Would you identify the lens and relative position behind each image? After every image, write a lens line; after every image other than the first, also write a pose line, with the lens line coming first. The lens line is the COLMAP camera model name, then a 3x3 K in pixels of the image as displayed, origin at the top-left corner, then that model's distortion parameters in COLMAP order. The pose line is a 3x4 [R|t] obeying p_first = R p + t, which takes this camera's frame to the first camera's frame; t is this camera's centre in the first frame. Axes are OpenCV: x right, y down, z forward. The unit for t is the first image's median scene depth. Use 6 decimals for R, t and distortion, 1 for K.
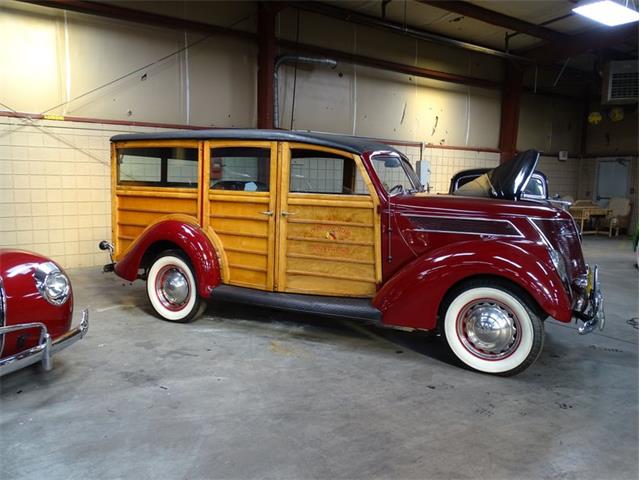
lens RADIAL K [[520.3, 0, 322.3], [0, 520.3, 240.4], [0, 0, 1]] dist [0.033534, 0.002780]
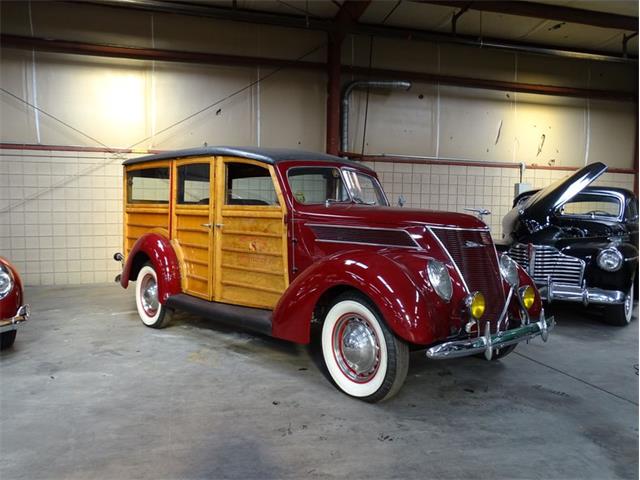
lens RADIAL K [[520.3, 0, 324.2], [0, 520.3, 240.0], [0, 0, 1]] dist [0.033534, 0.002780]
pose [[0.944460, 0.011695, -0.328417, 0.423678], [-0.033037, 0.997683, -0.059480, 0.029653], [0.326961, 0.067026, 0.942658, 0.090053]]
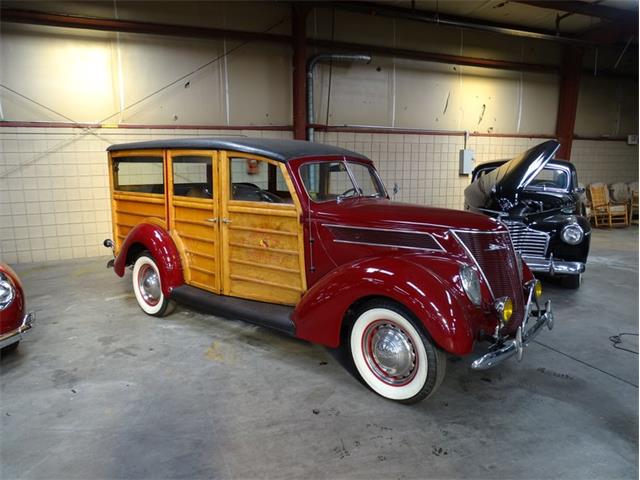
lens RADIAL K [[462.8, 0, 323.3], [0, 462.8, 239.7], [0, 0, 1]] dist [0.007085, 0.005157]
pose [[0.977701, 0.012780, -0.209612, 0.282152], [-0.002474, 0.998778, 0.049358, -0.054739], [0.209987, -0.047739, 0.976538, 0.134988]]
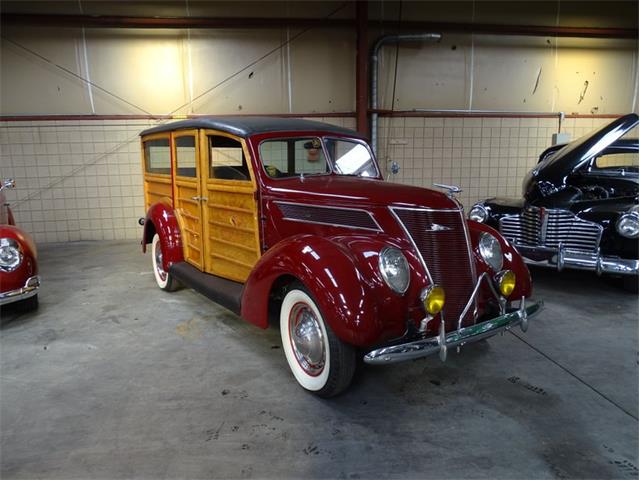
lens RADIAL K [[462.8, 0, 321.3], [0, 462.8, 237.0], [0, 0, 1]] dist [0.007085, 0.005157]
pose [[0.887469, 0.048127, -0.458348, 0.512462], [-0.024065, 0.998015, 0.058197, -0.031359], [0.460239, -0.040618, 0.886865, 0.261259]]
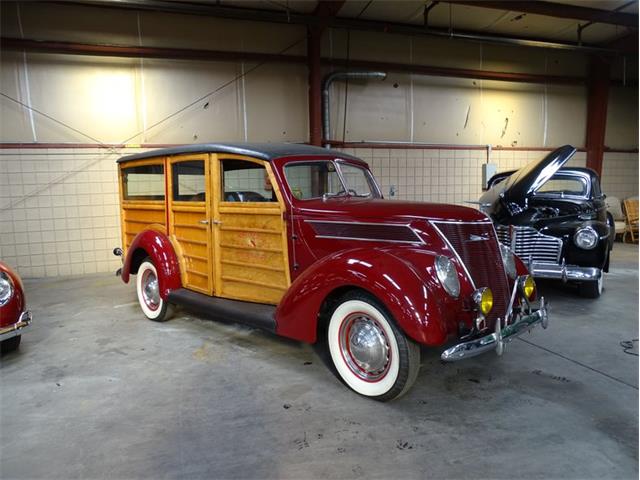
lens RADIAL K [[462.8, 0, 321.7], [0, 462.8, 238.3], [0, 0, 1]] dist [0.007085, 0.005157]
pose [[0.956532, -0.008627, -0.291499, 0.364367], [0.005774, 0.999927, -0.010646, -0.007202], [0.291570, 0.008500, 0.956512, 0.161867]]
